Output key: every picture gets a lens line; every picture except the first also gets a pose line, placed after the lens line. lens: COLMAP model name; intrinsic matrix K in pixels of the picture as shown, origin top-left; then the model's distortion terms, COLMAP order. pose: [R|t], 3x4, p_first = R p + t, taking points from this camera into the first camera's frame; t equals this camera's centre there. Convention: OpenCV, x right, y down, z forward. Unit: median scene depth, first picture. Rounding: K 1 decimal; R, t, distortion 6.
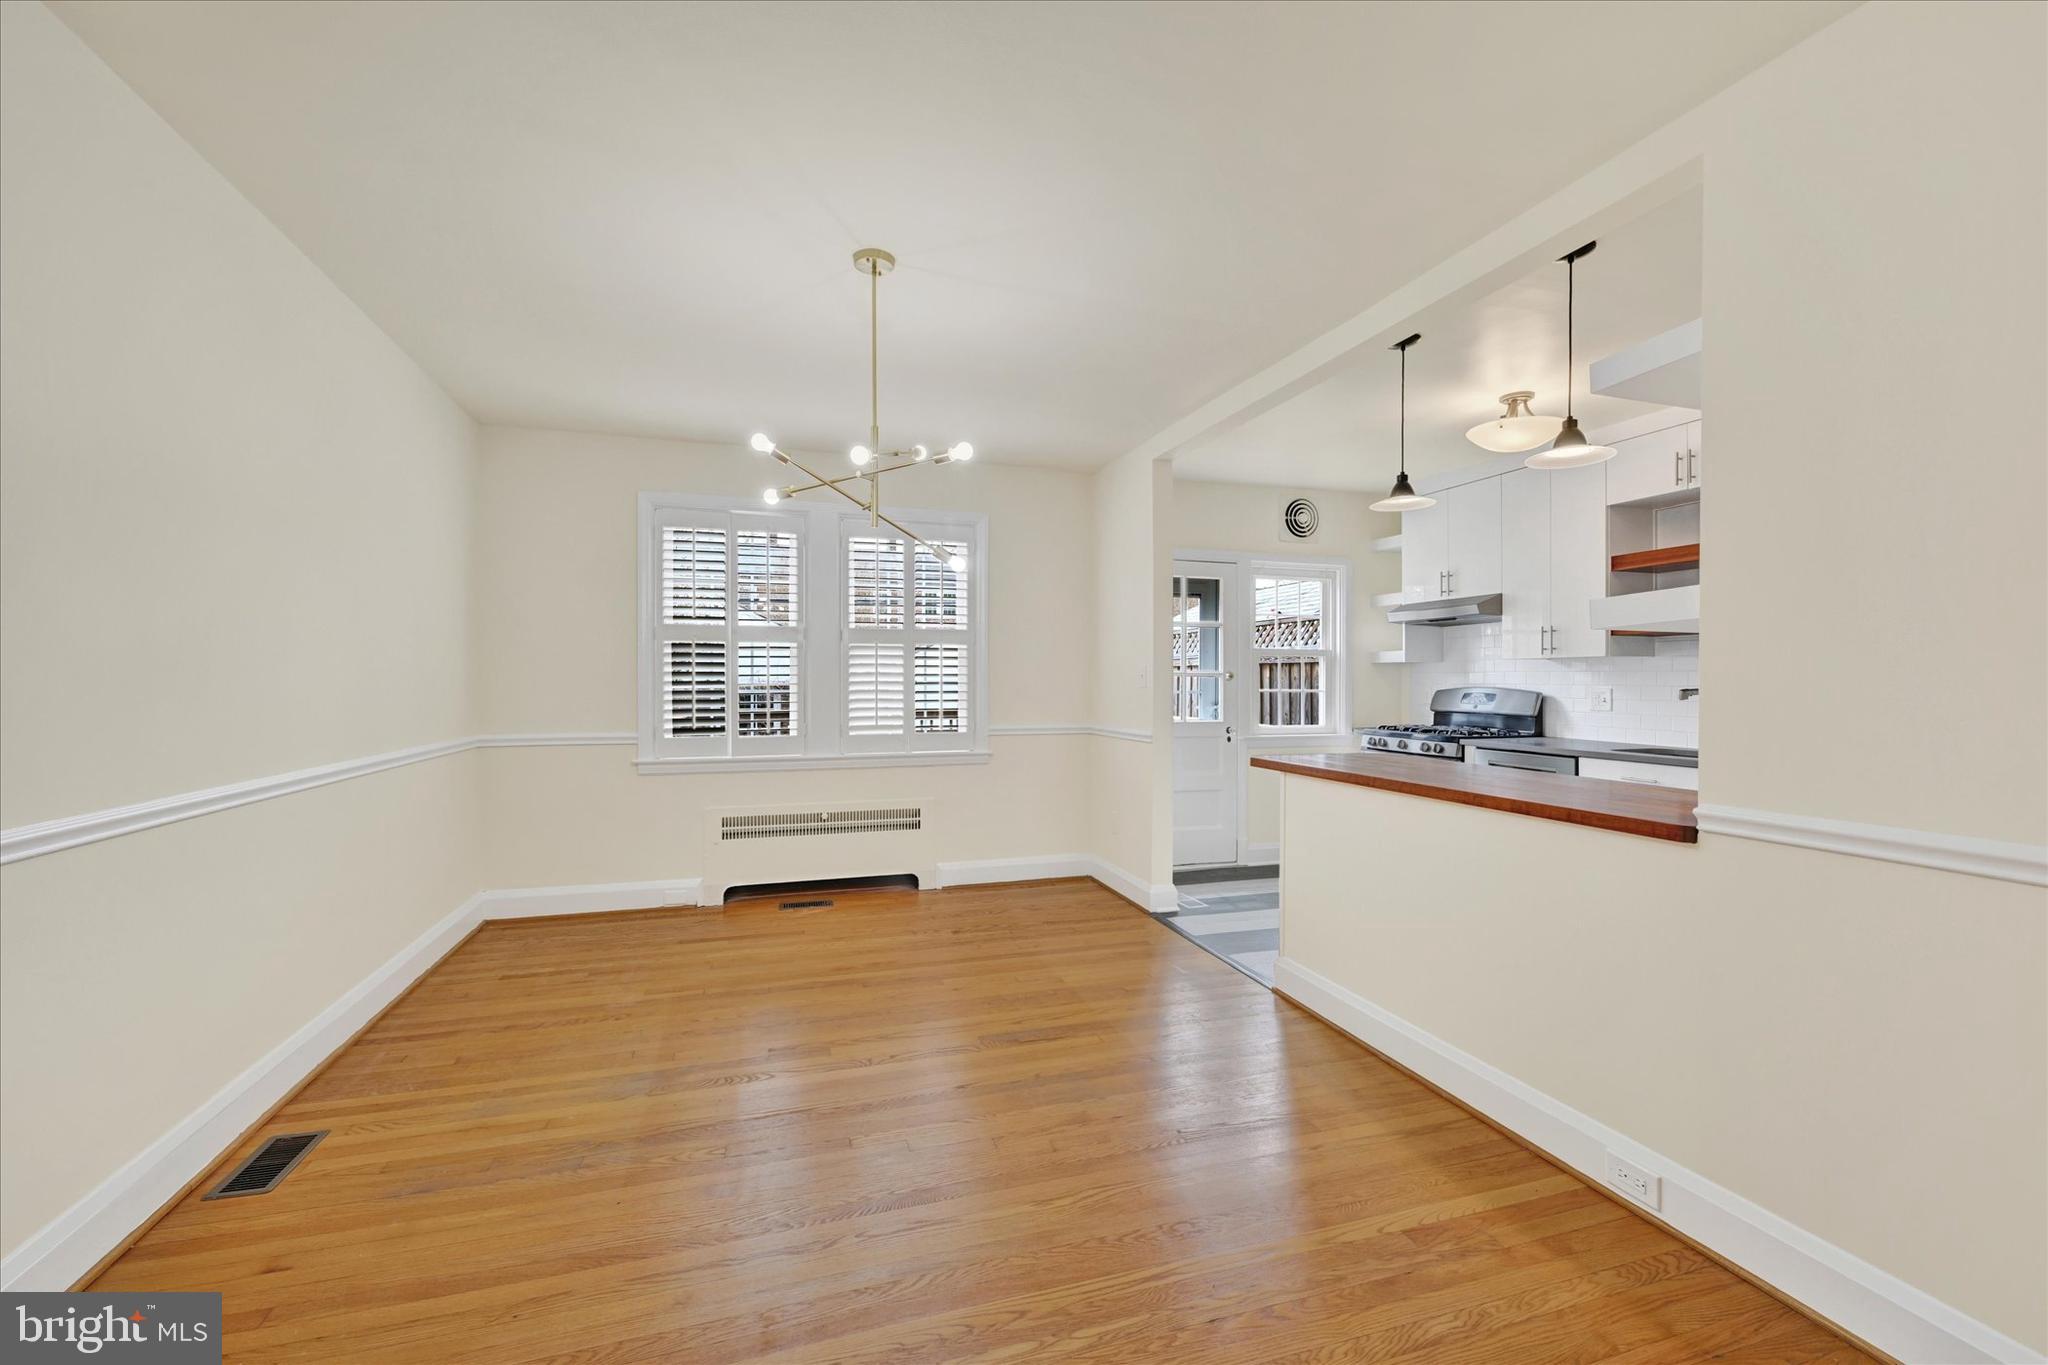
lens RADIAL K [[824.2, 0, 1024.0], [0, 824.2, 682.5], [0, 0, 1]] dist [0.000159, 0.000093]
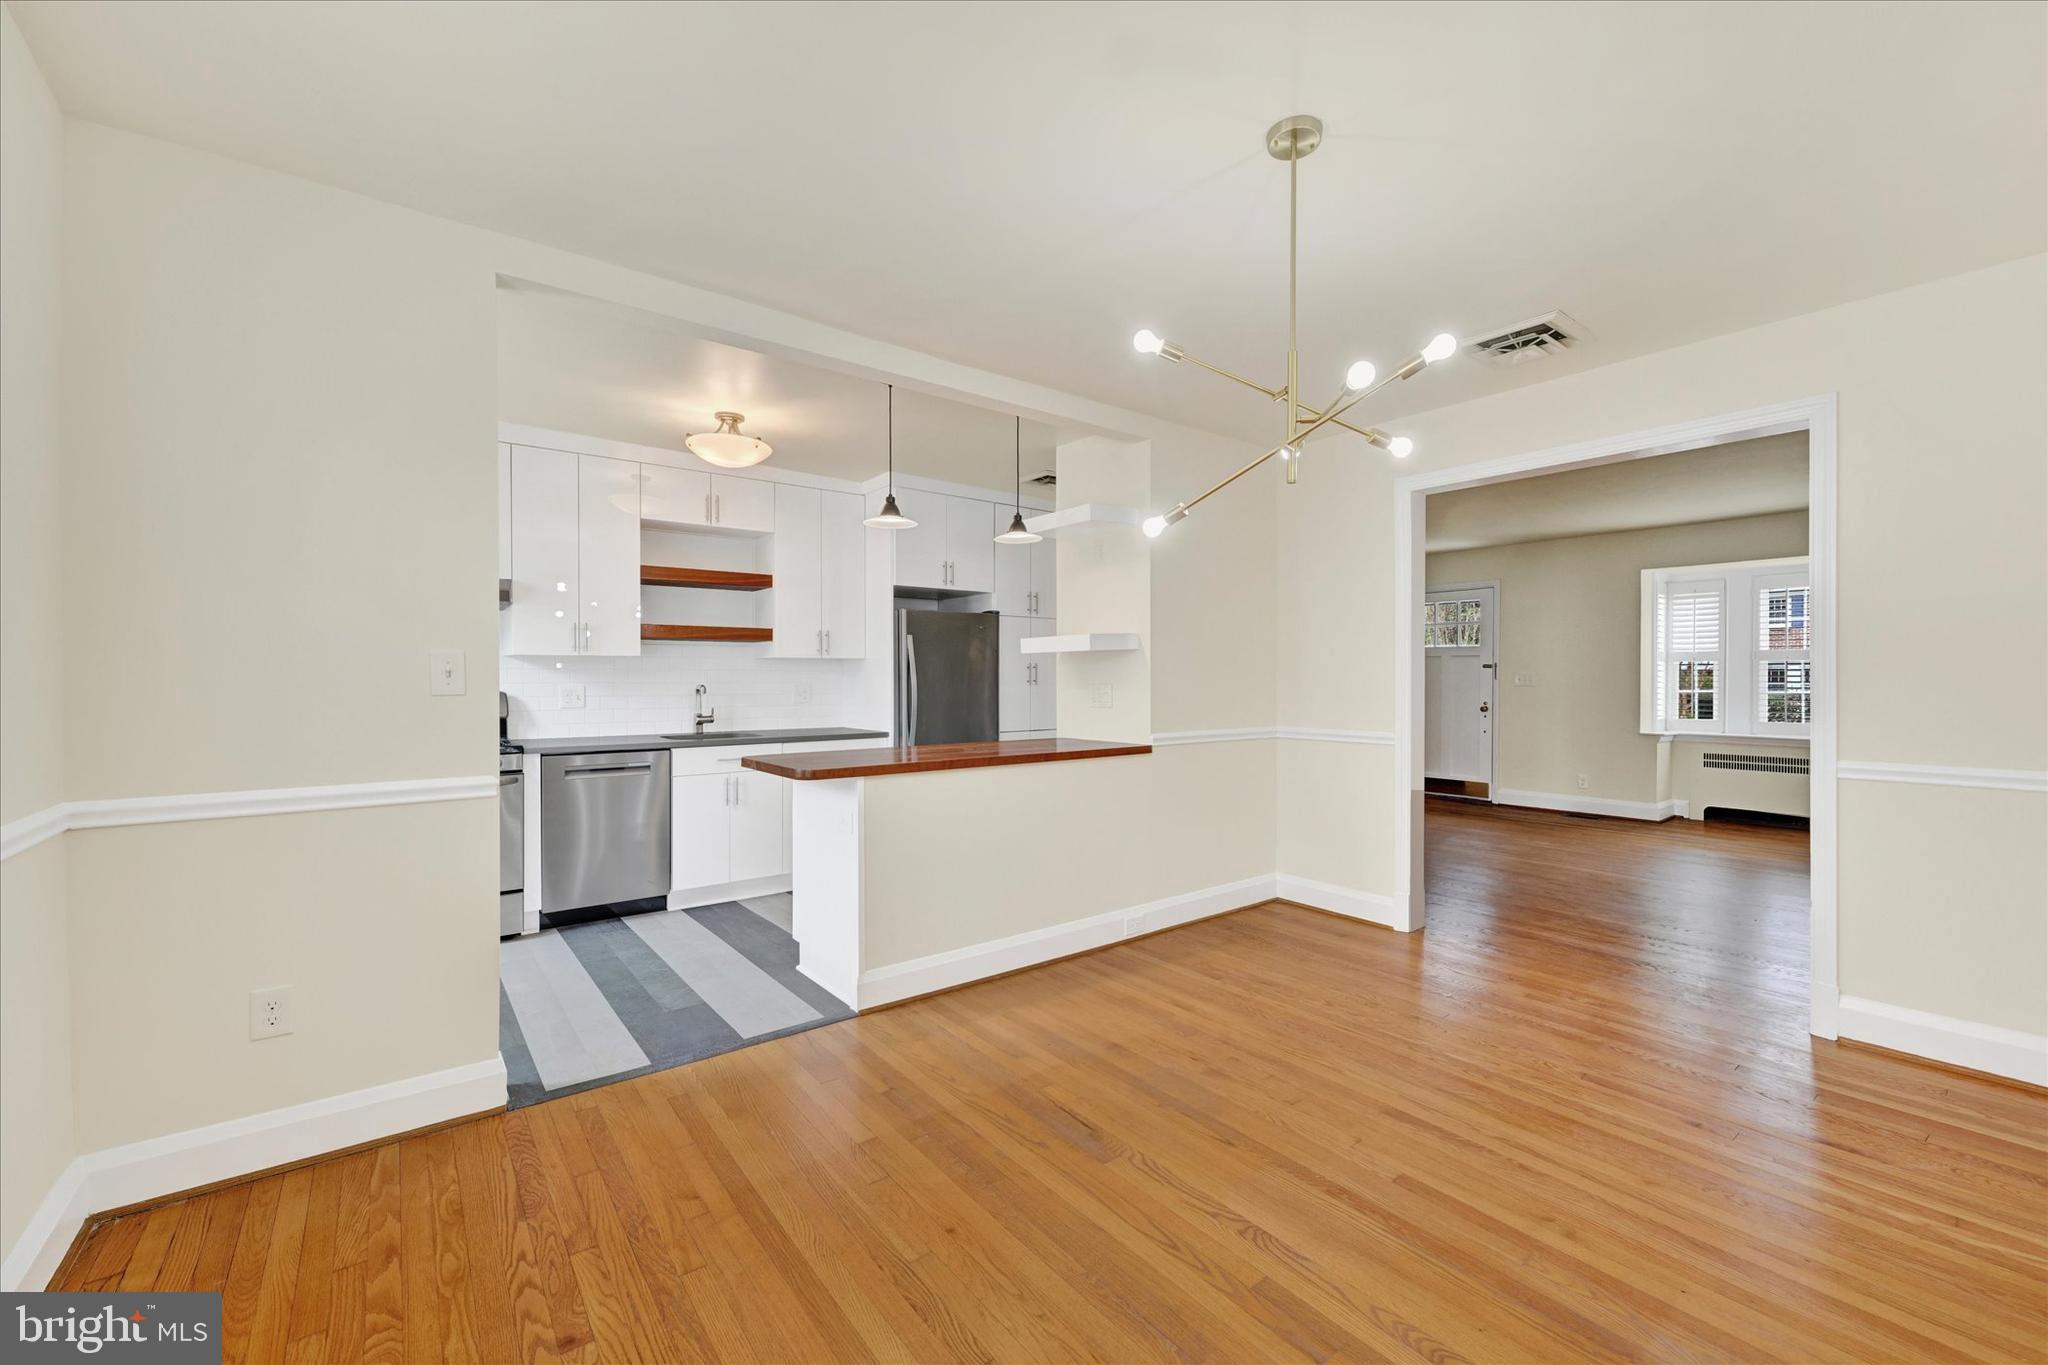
lens RADIAL K [[824.2, 0, 1024.0], [0, 824.2, 682.5], [0, 0, 1]] dist [0.000159, 0.000093]
pose [[-0.341090, -0.004061, 0.940022, -0.496183], [0.003478, 0.999978, 0.005583, -0.001795], [-0.940024, 0.005174, -0.341069, 0.906294]]
